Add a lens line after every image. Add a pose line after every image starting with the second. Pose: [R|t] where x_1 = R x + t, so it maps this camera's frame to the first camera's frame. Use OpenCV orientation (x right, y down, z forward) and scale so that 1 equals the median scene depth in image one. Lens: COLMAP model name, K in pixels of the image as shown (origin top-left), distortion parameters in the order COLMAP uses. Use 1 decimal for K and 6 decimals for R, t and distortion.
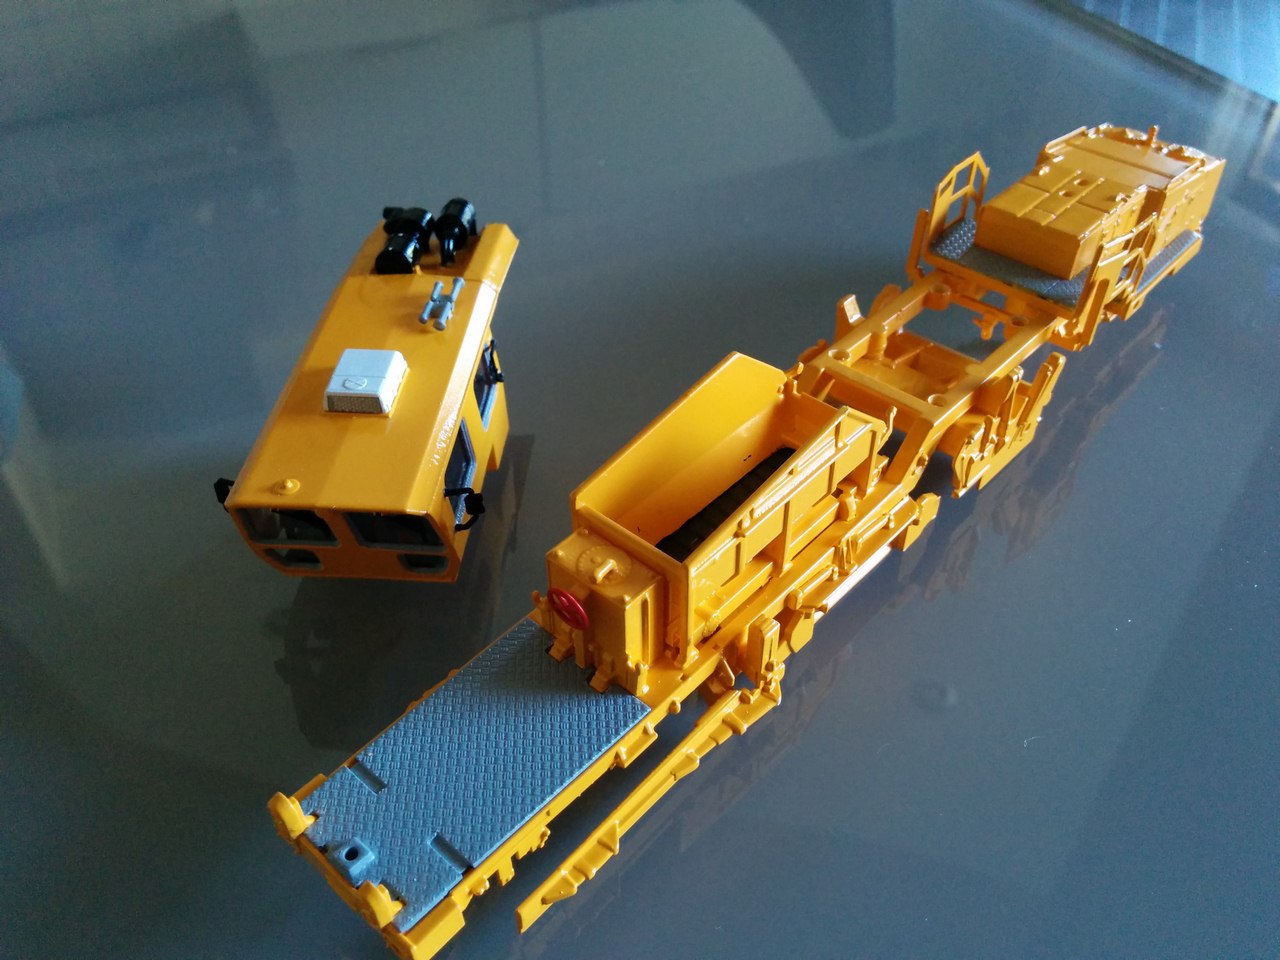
lens RADIAL K [[1137.6, 0, 640.0], [0, 1137.6, 480.0], [0, 0, 1]] dist [0.086002, -0.131875]
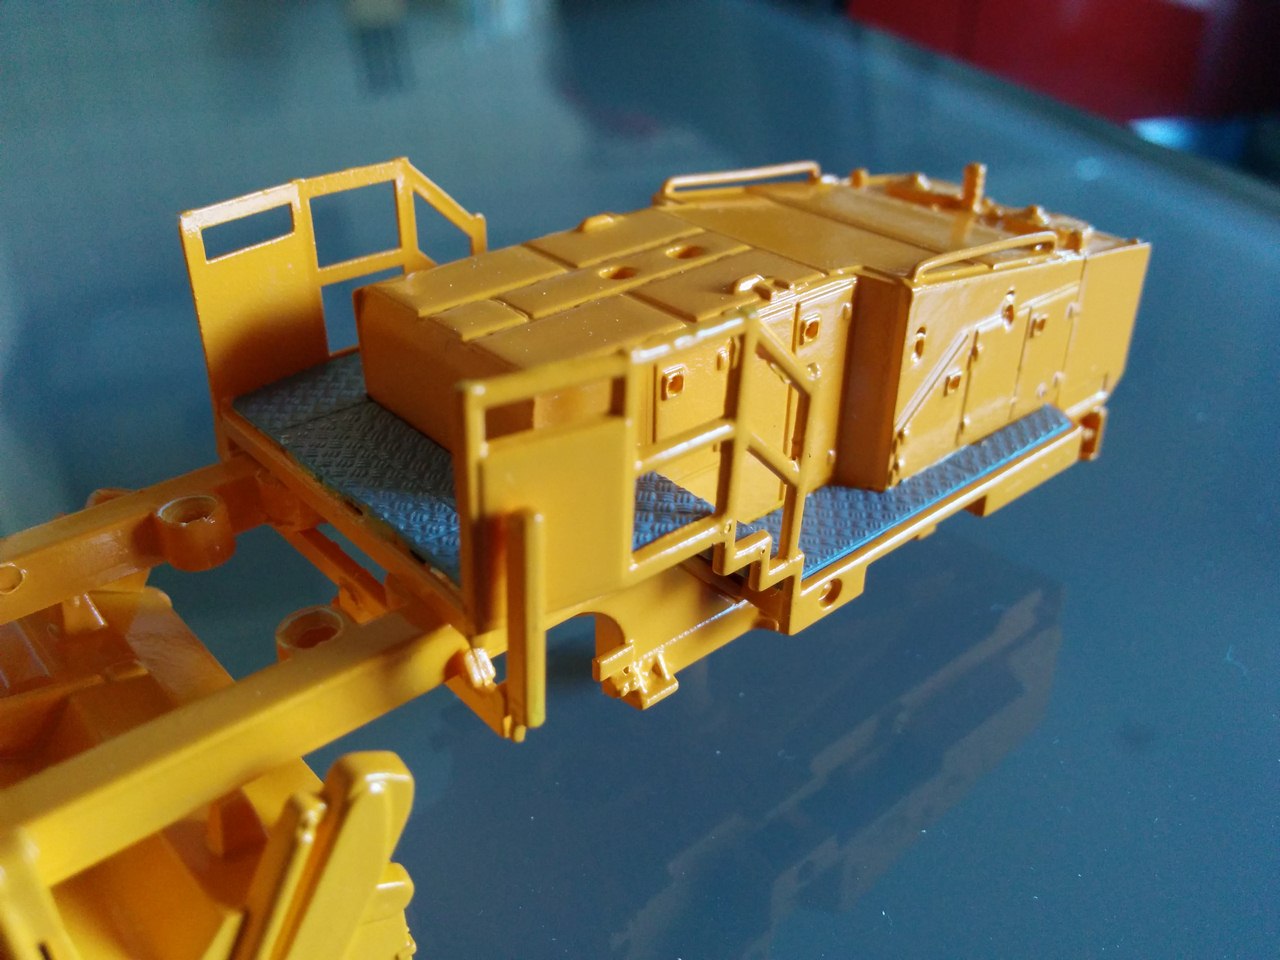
lens RADIAL K [[1137.6, 0, 640.0], [0, 1137.6, 480.0], [0, 0, 1]] dist [0.086002, -0.131875]
pose [[0.991011, 0.059964, -0.119589, 0.418990], [-0.079994, 0.982115, -0.170442, -0.123809], [0.107230, 0.178476, 0.978084, 0.657732]]
